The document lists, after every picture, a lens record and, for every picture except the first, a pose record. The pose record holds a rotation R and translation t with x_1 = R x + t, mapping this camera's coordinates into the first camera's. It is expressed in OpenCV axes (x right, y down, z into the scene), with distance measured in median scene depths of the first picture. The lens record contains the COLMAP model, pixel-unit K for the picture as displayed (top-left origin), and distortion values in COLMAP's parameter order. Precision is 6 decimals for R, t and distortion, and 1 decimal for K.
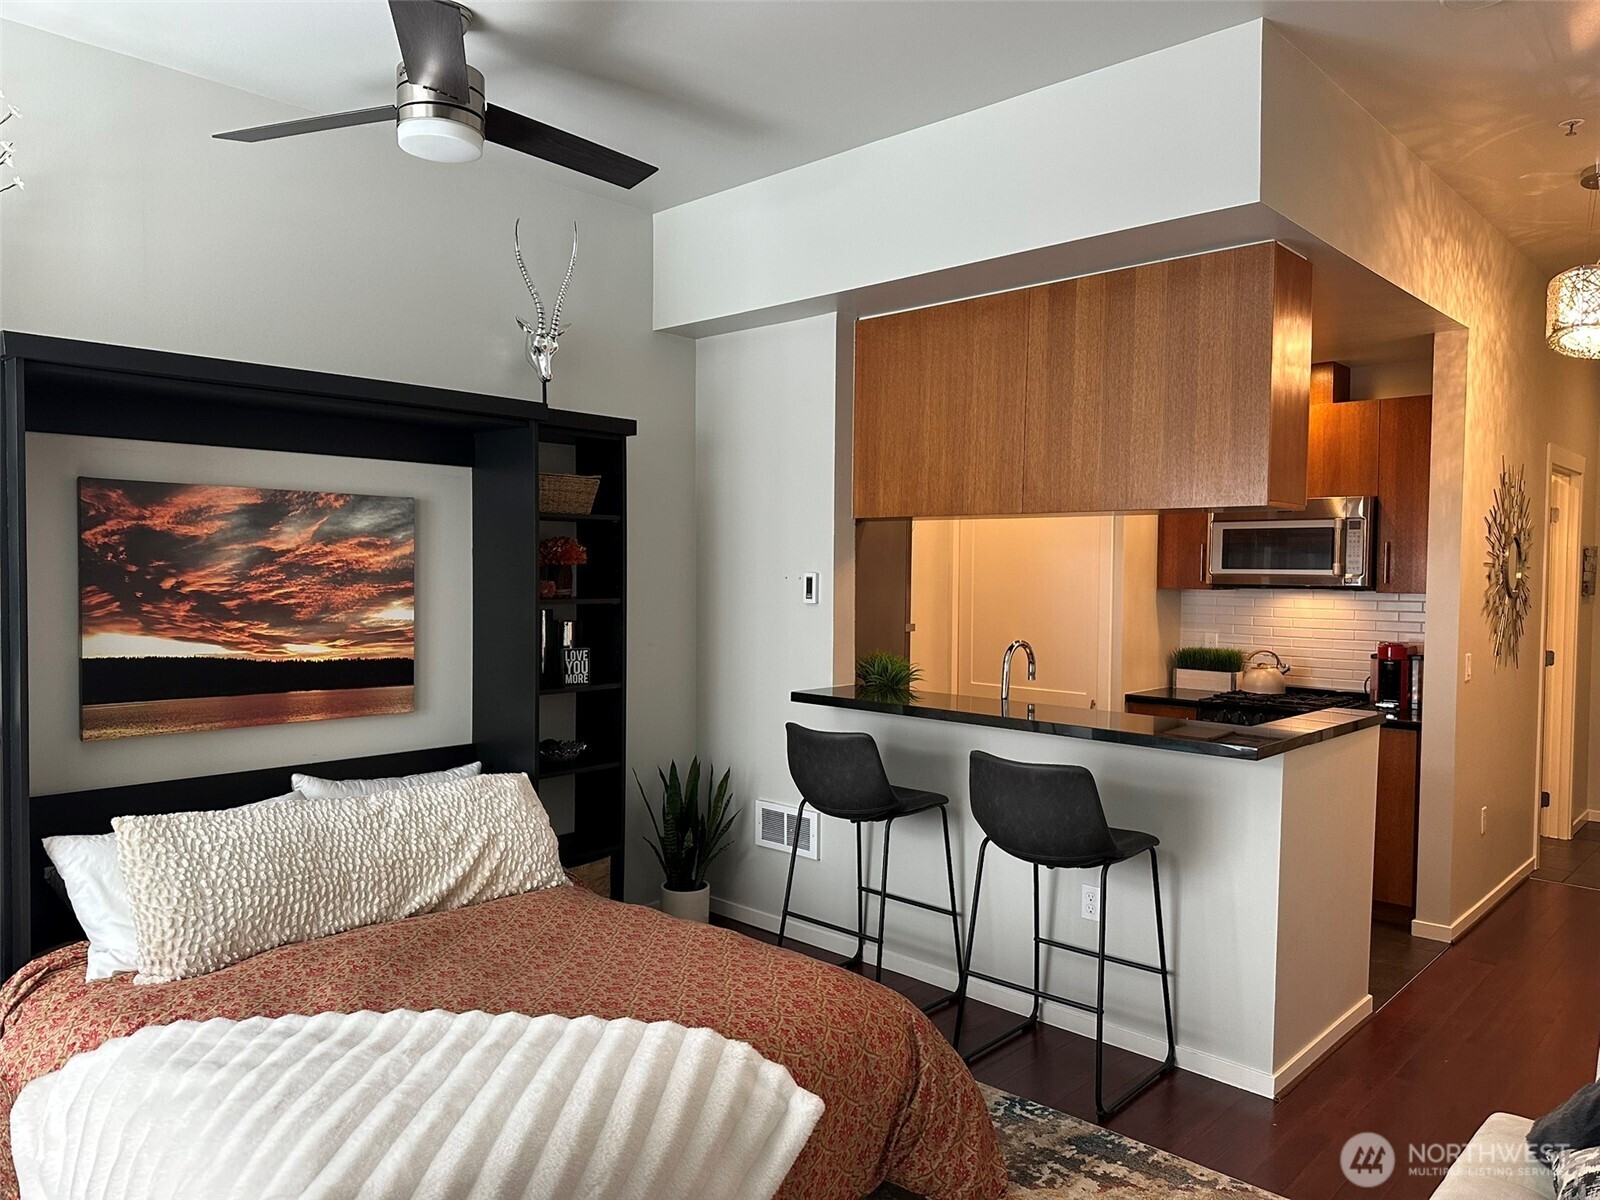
lens RADIAL K [[1099.1, 0, 804.2], [0, 1099.1, 605.5], [0, 0, 1]] dist [0.054280, -0.067198]
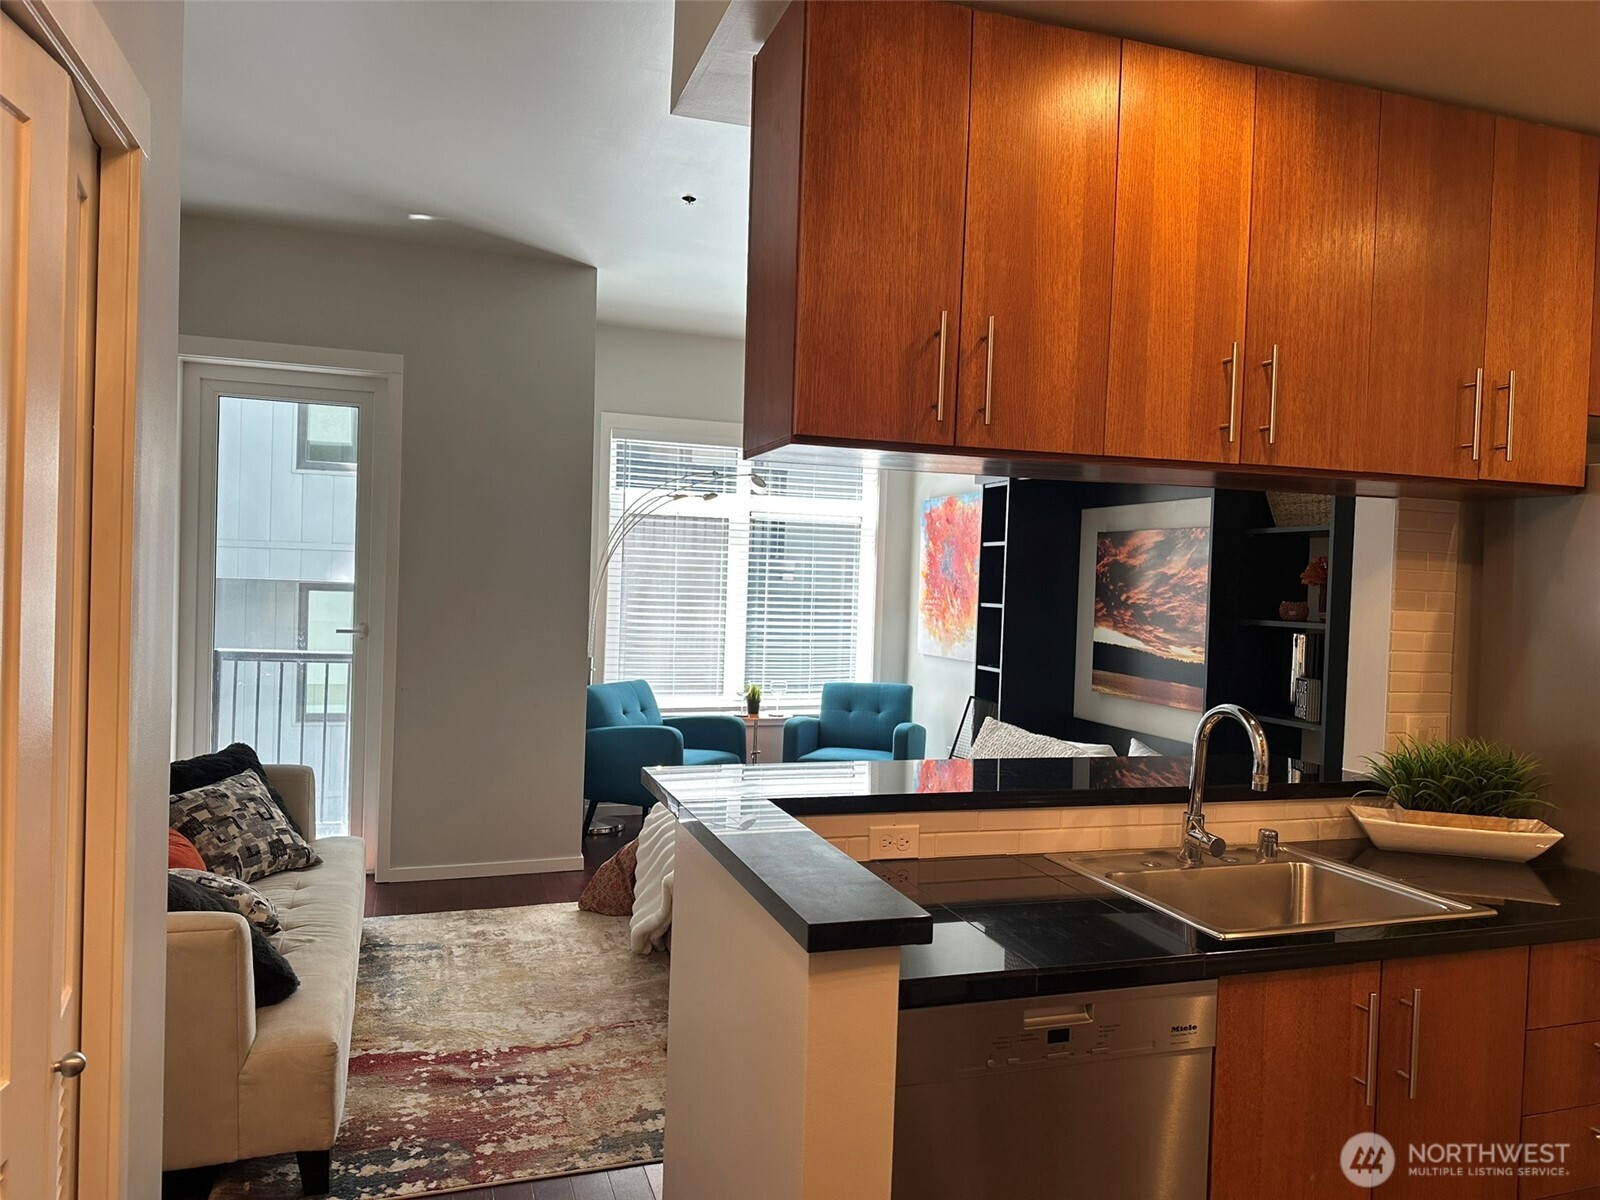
lens RADIAL K [[1099.1, 0, 802.0], [0, 1099.1, 597.8], [0, 0, 1]] dist [0.054280, -0.067198]
pose [[-0.470131, -0.006690, -0.882571, 0.937764], [-0.061481, 0.997790, 0.025186, -0.029259], [0.880453, 0.066102, -0.469504, 1.285130]]
